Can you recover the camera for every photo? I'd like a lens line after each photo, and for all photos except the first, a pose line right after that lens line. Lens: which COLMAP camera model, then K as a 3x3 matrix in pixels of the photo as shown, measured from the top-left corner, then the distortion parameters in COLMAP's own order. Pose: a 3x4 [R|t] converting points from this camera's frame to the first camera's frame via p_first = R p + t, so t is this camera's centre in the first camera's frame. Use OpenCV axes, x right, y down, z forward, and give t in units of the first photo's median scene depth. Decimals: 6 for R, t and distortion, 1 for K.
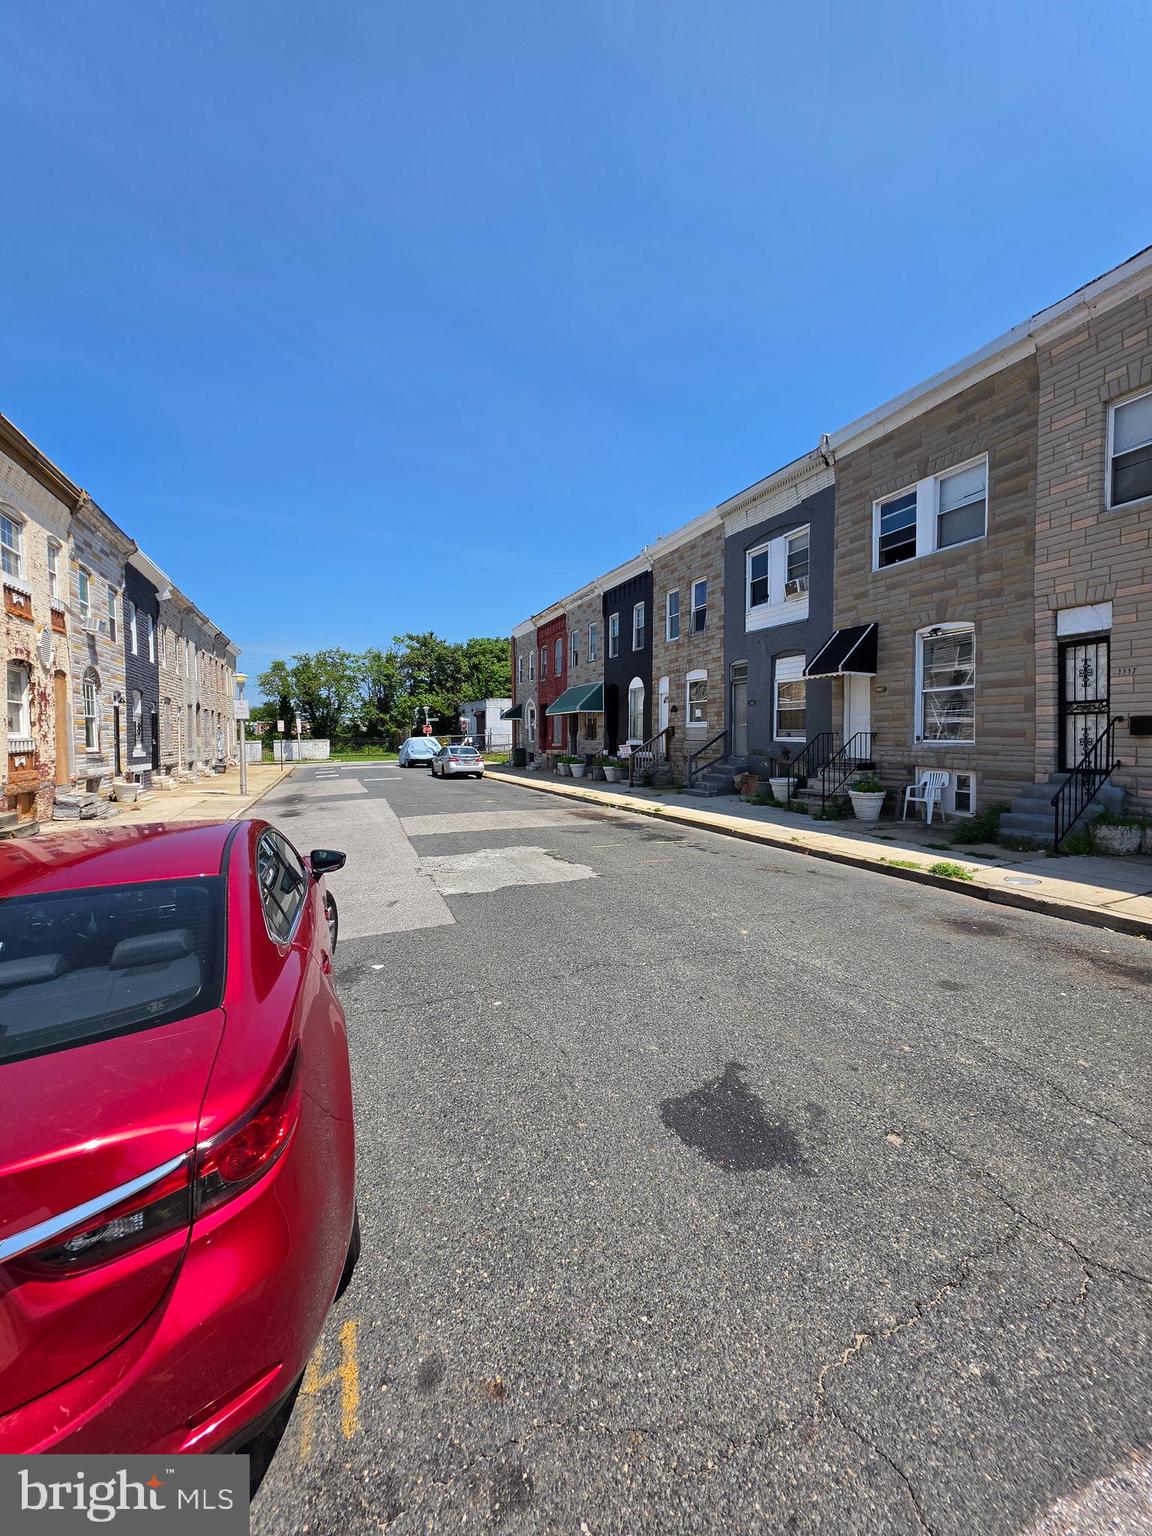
lens RADIAL K [[614.0, 0, 576.7], [0, 614.0, 759.9], [0, 0, 1]] dist [0.000718, 0.000225]
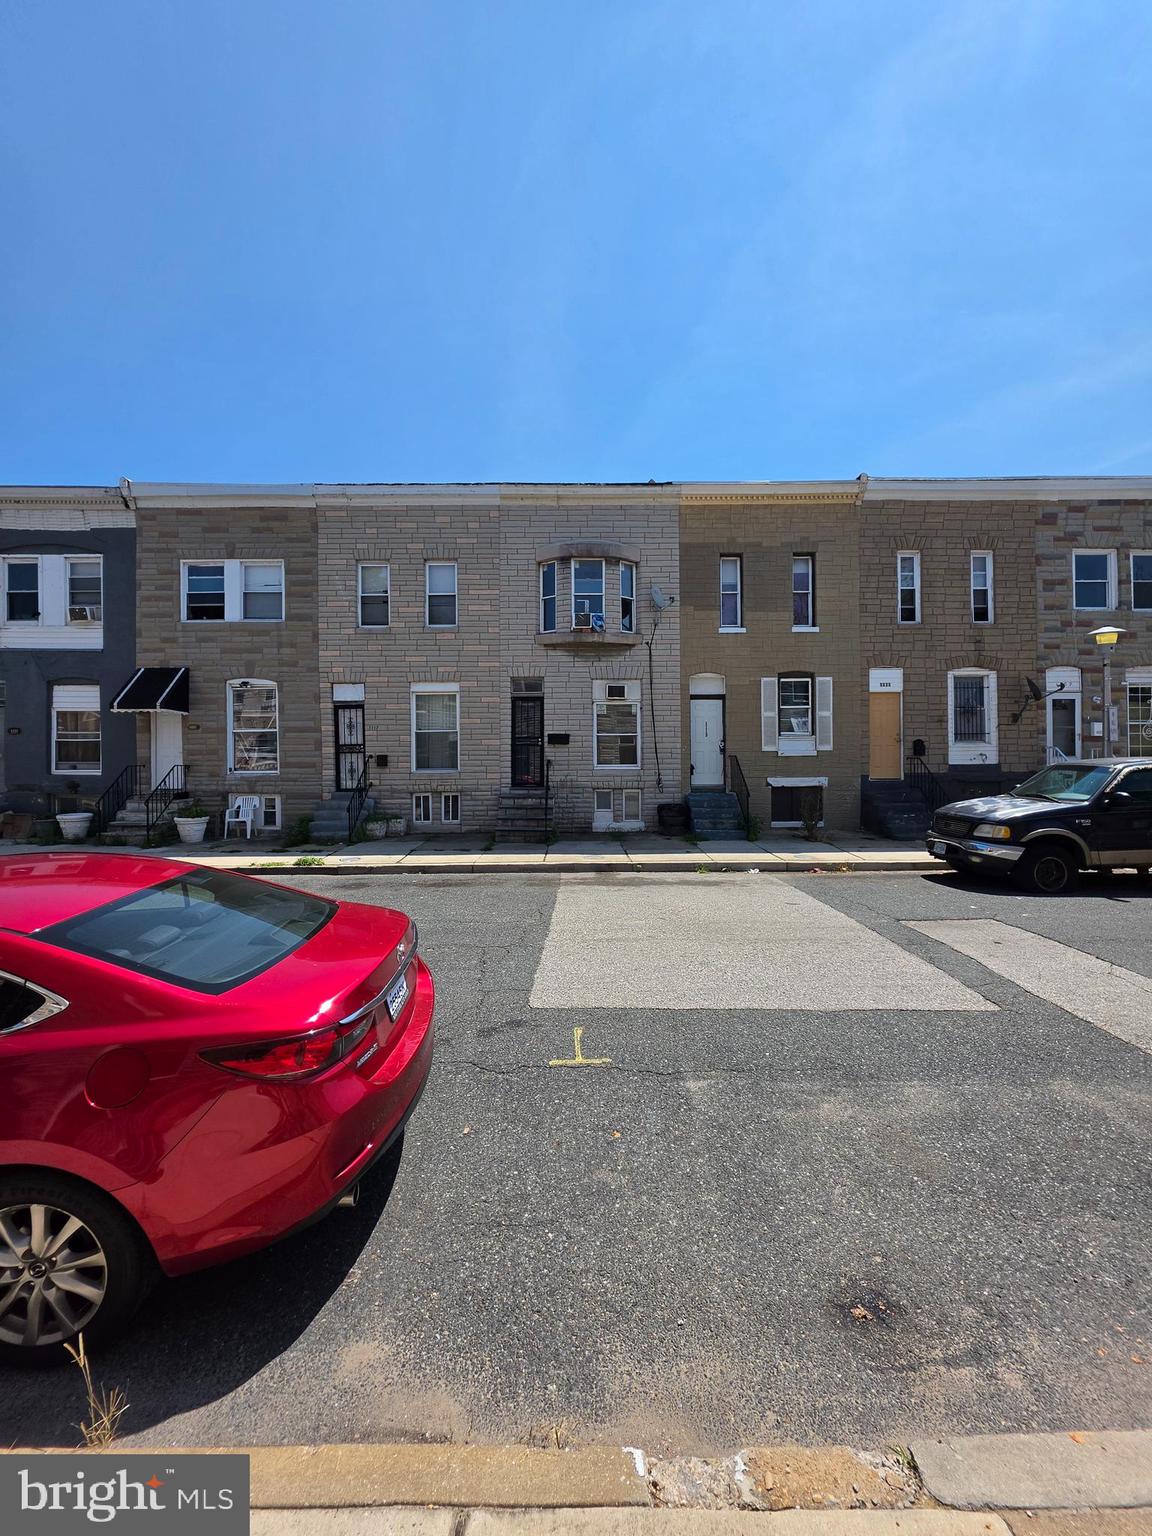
lens RADIAL K [[614.0, 0, 578.3], [0, 614.0, 758.1], [0, 0, 1]] dist [0.000718, 0.000225]
pose [[0.369515, 0.006150, 0.929205, -0.381736], [0.040971, 0.998898, -0.022905, -0.002628], [-0.928321, 0.046534, 0.368855, -0.099624]]
